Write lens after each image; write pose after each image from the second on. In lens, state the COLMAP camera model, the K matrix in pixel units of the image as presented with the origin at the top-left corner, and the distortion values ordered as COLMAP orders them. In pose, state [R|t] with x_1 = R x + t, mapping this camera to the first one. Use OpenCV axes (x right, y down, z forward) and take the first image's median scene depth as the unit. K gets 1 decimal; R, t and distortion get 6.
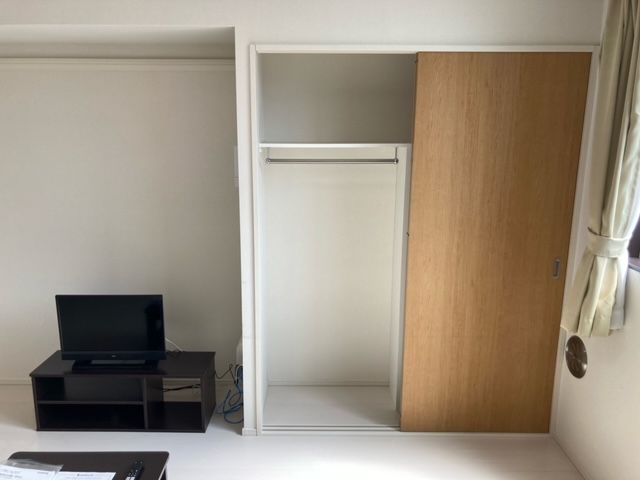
lens RADIAL K [[532.8, 0, 320.0], [0, 532.8, 240.0], [0, 0, 1]] dist [0.008761, 0.002073]
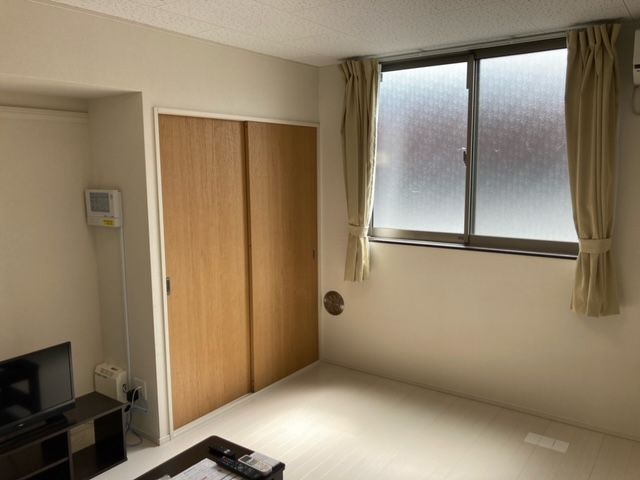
lens RADIAL K [[532.8, 0, 320.0], [0, 532.8, 240.0], [0, 0, 1]] dist [0.008761, 0.002073]
pose [[0.572964, -0.119455, 0.810828, -0.904625], [0.187053, 0.982270, 0.012533, -0.008278], [-0.797950, 0.144487, 0.585150, 0.020110]]
